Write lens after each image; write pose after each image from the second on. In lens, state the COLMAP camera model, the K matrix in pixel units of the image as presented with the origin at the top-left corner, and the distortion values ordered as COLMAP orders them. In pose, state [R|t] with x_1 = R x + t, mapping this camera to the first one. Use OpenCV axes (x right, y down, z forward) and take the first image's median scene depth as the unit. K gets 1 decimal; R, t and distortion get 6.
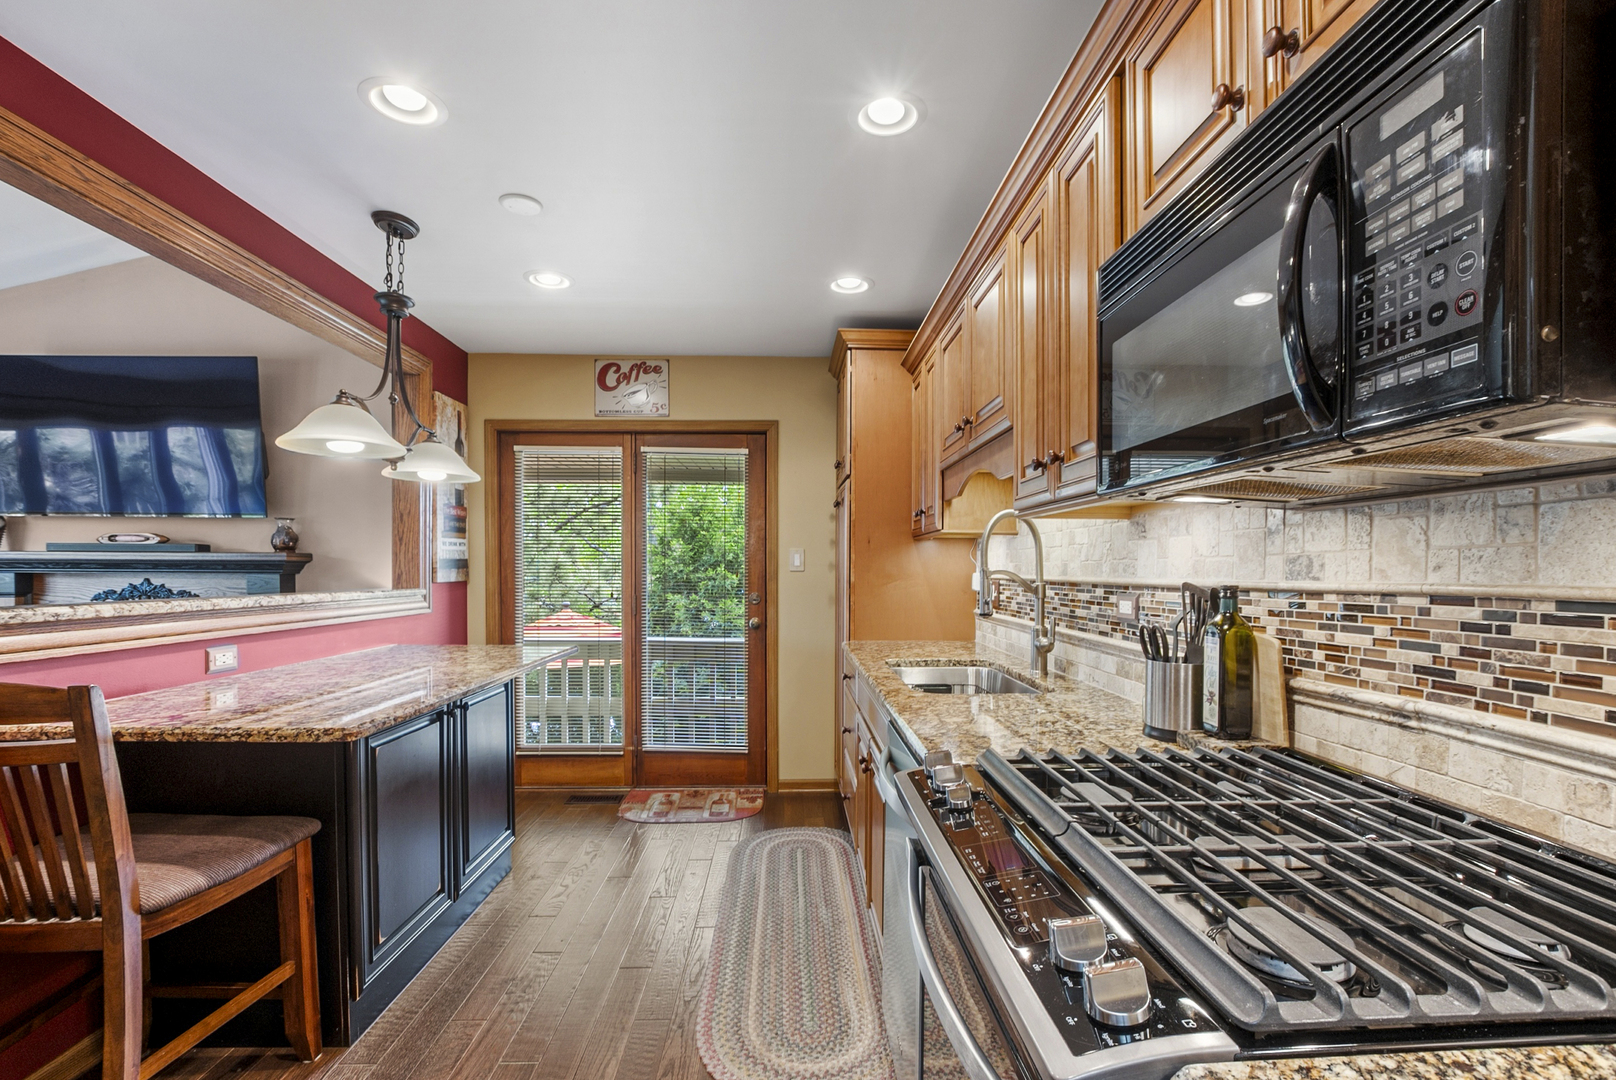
lens RADIAL K [[740.7, 0, 808.4], [0, 740.7, 564.3], [0, 0, 1]] dist [-0.003869, -0.000474]
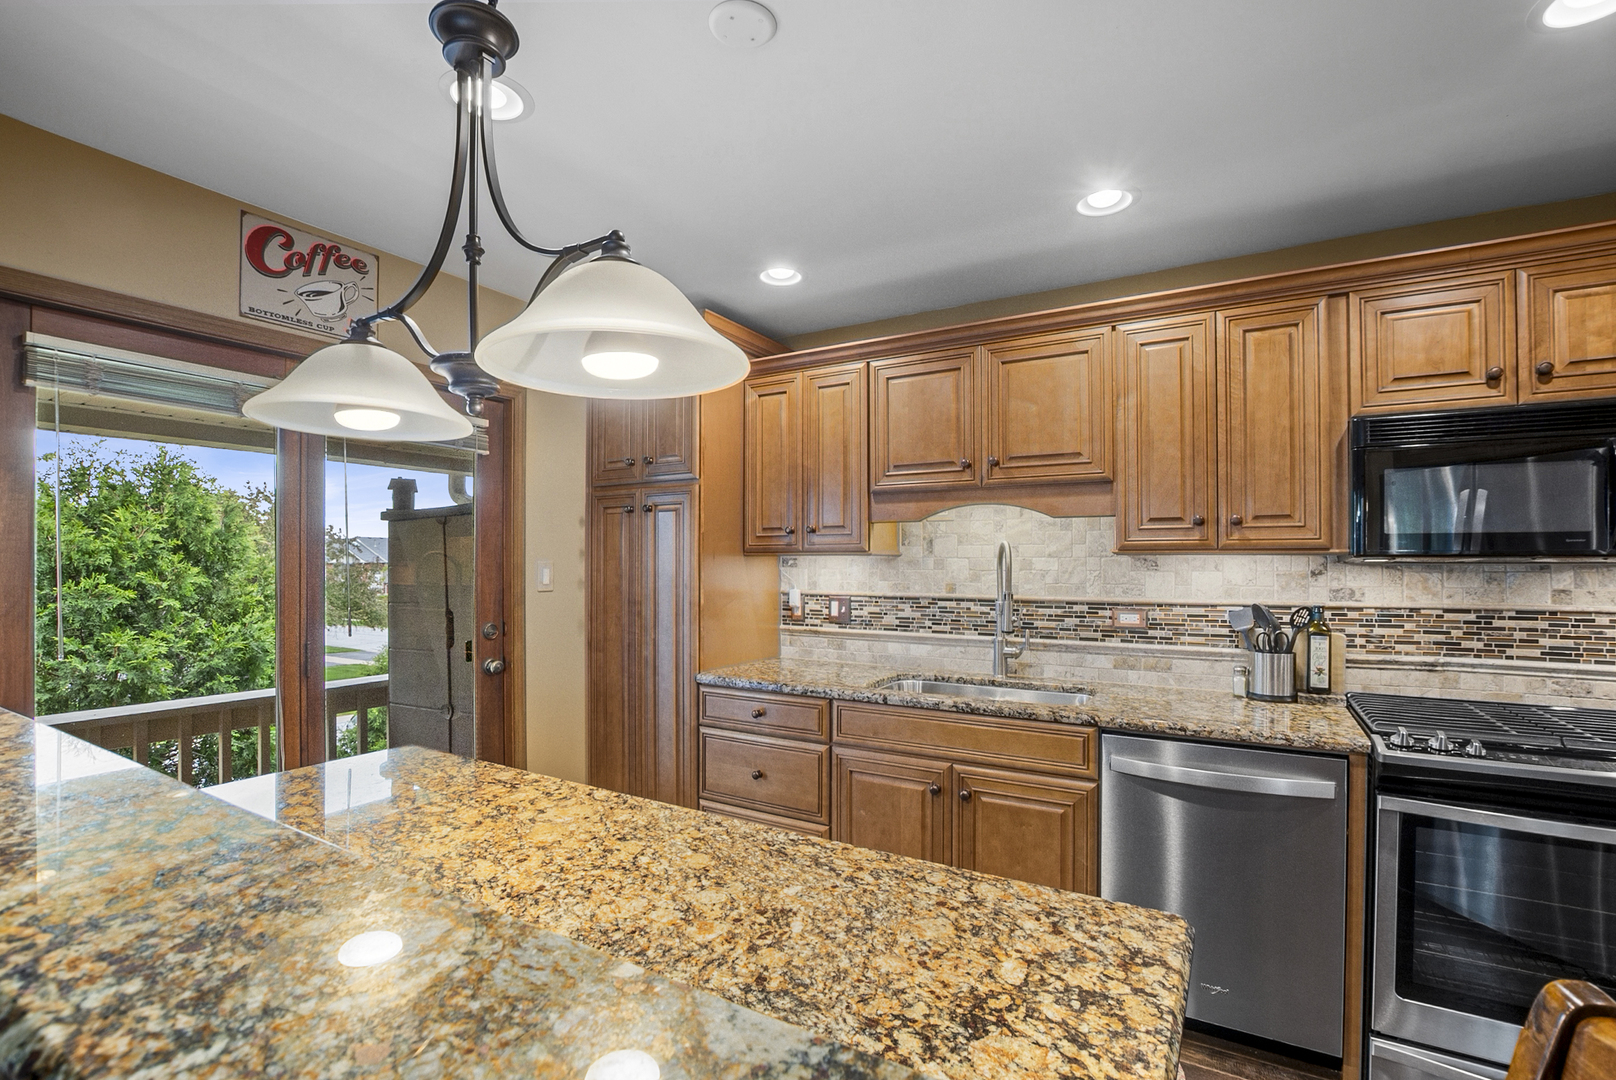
lens RADIAL K [[718.9, 0, 816.0], [0, 718.9, 549.5], [0, 0, 1]] dist [-0.033241, 0.000415]
pose [[0.531781, 0.011042, 0.846810, -1.325426], [-0.004387, 0.999937, -0.010284, -0.072898], [-0.846871, 0.001754, 0.531796, 1.016483]]
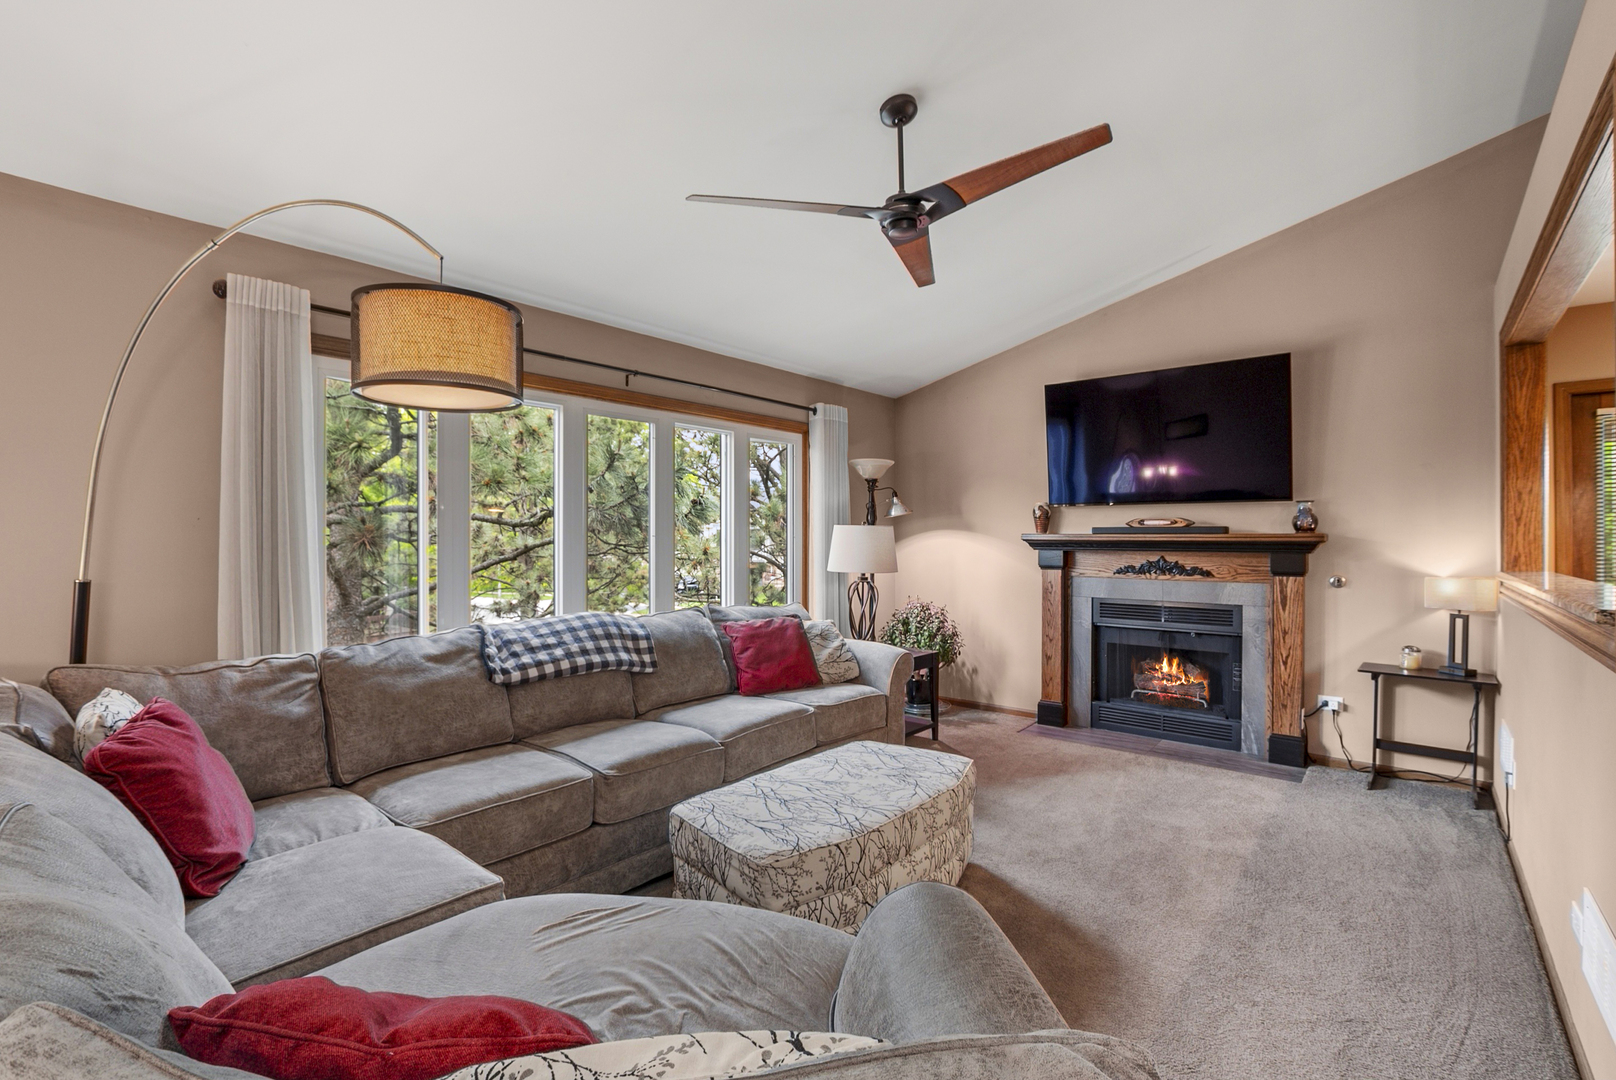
lens RADIAL K [[718.9, 0, 816.0], [0, 718.9, 549.5], [0, 0, 1]] dist [-0.033241, 0.000415]
pose [[0.744675, 0.006871, -0.667392, -1.465407], [0.006146, 0.999834, 0.017151, -0.039225], [0.667399, -0.016874, 0.744509, -0.589127]]
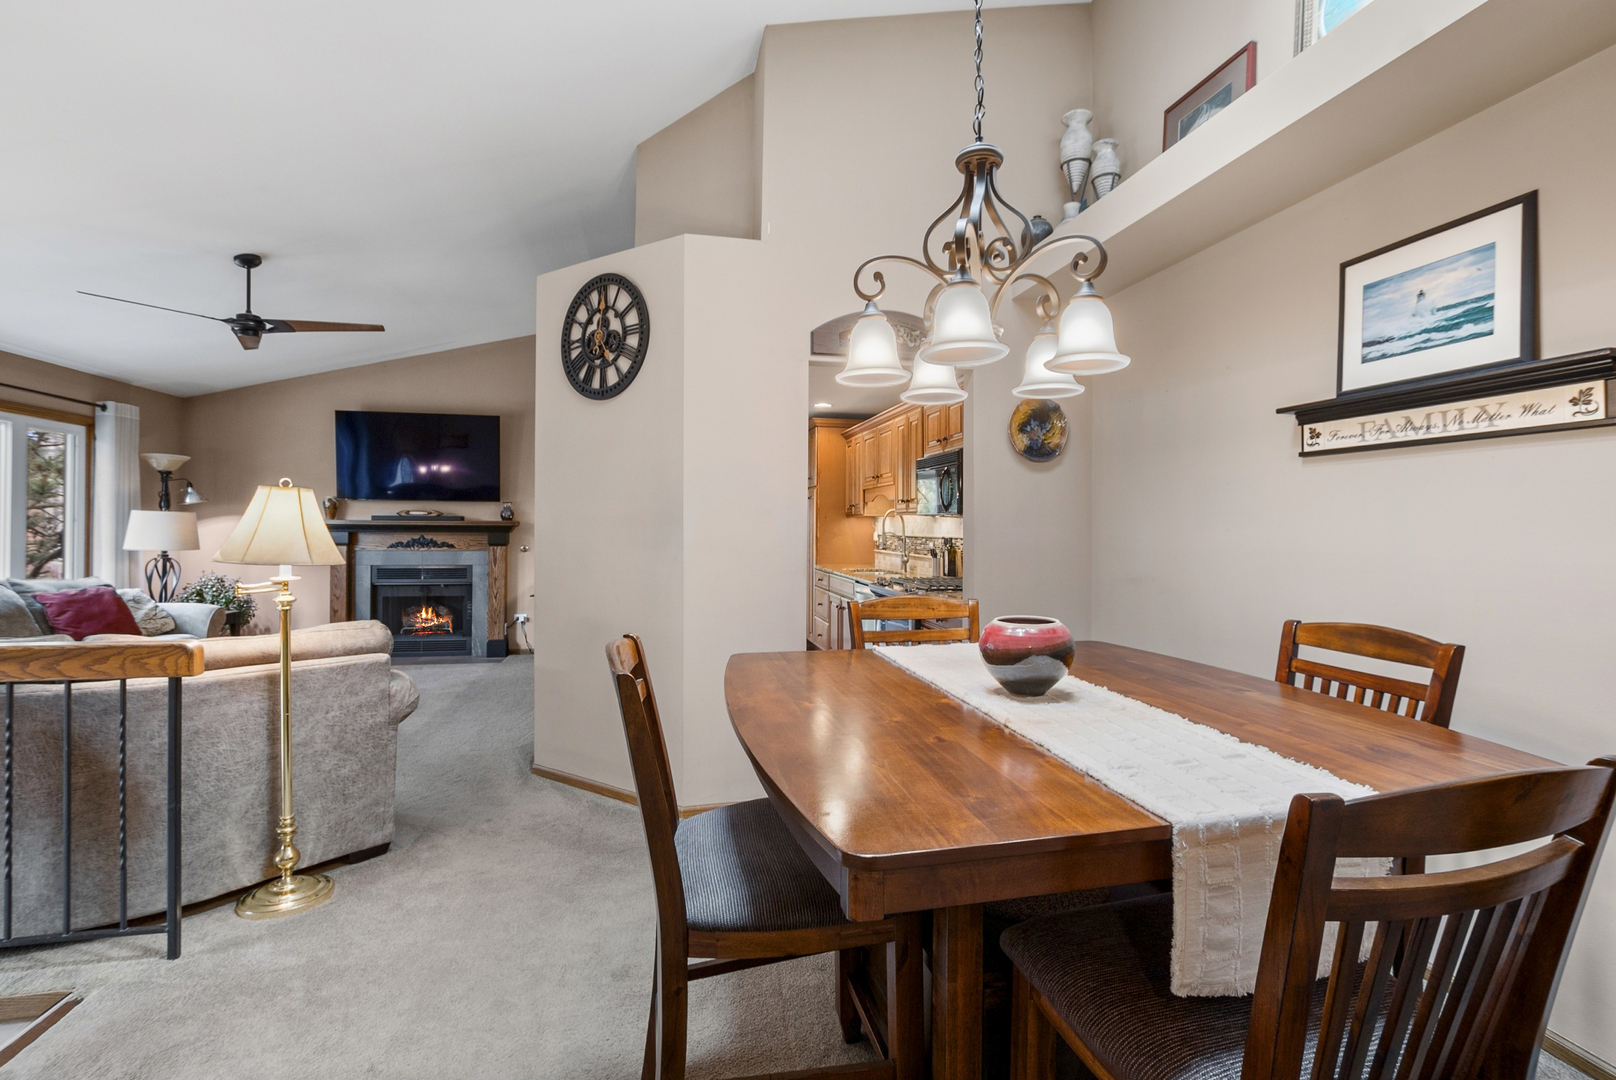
lens RADIAL K [[731.7, 0, 816.3], [0, 731.7, 513.7], [0, 0, 1]] dist [-0.014207, -0.000175]
pose [[0.983267, 0.004658, 0.182109, -0.753168], [-0.002876, 0.999945, -0.010051, -0.049163], [-0.182146, 0.009359, 0.983227, -2.418927]]
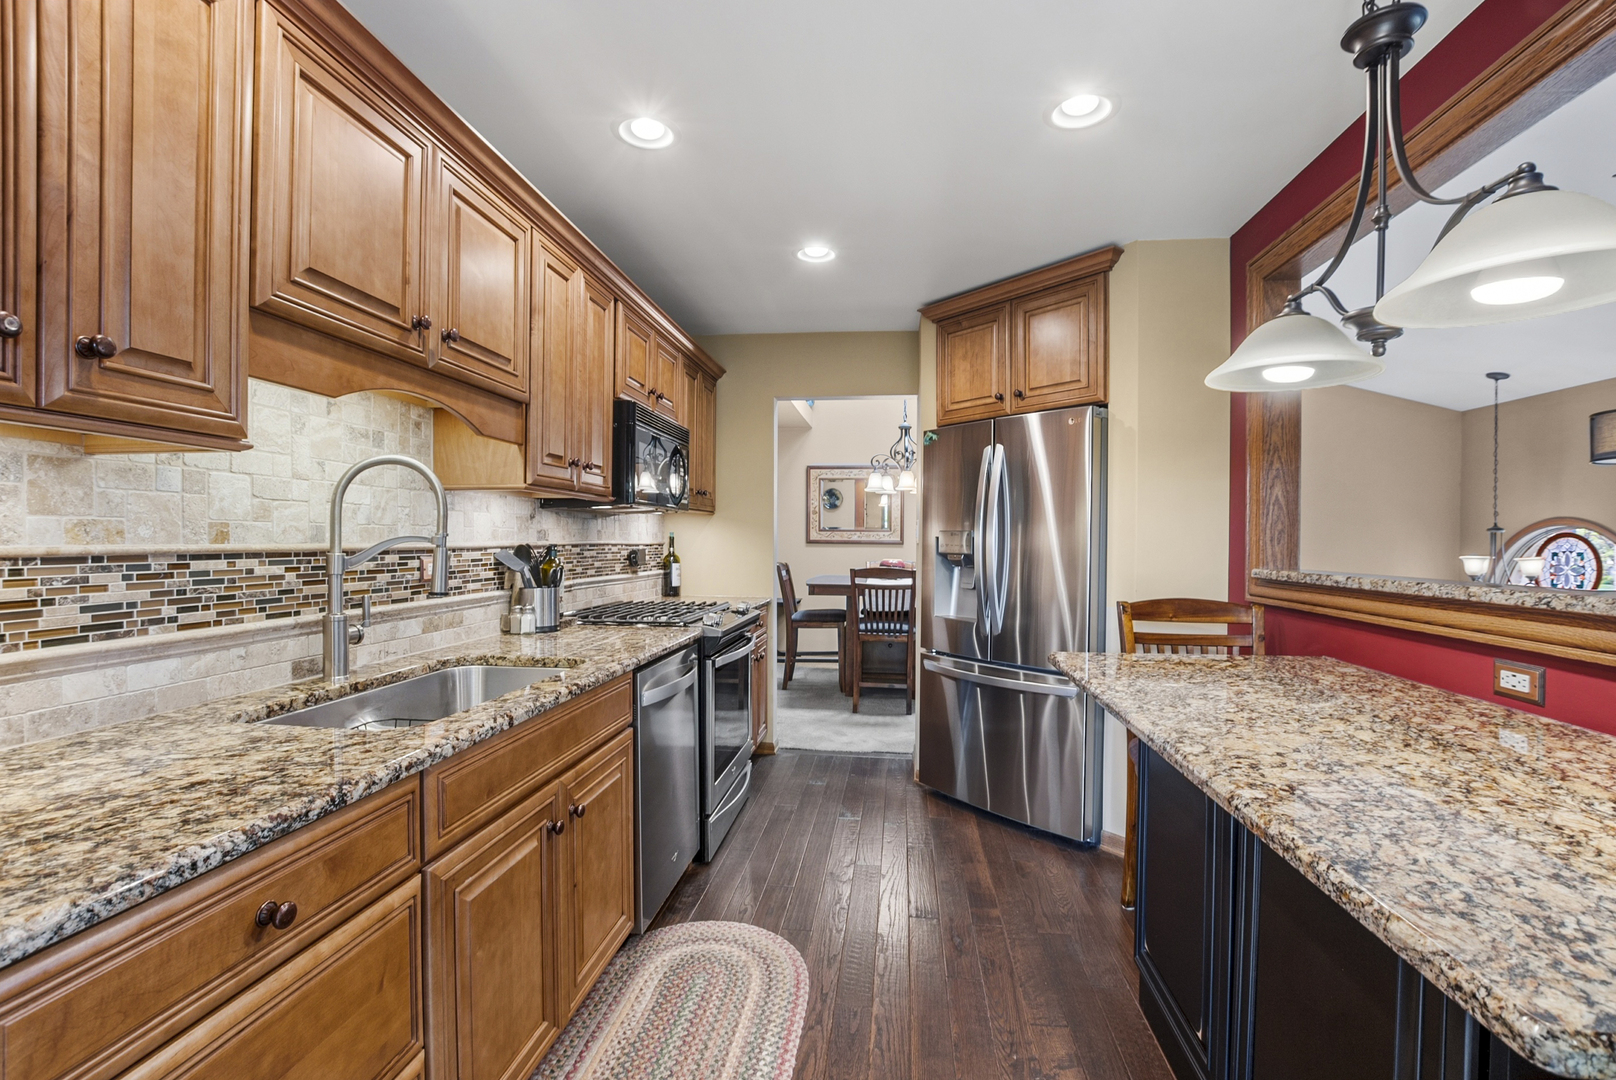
lens RADIAL K [[718.9, 0, 816.0], [0, 718.9, 549.5], [0, 0, 1]] dist [-0.033241, 0.000415]
pose [[-0.988367, -0.011893, 0.151623, -0.397294], [-0.010766, 0.999908, 0.008250, 0.017930], [-0.151707, 0.006521, -0.988404, 2.565144]]
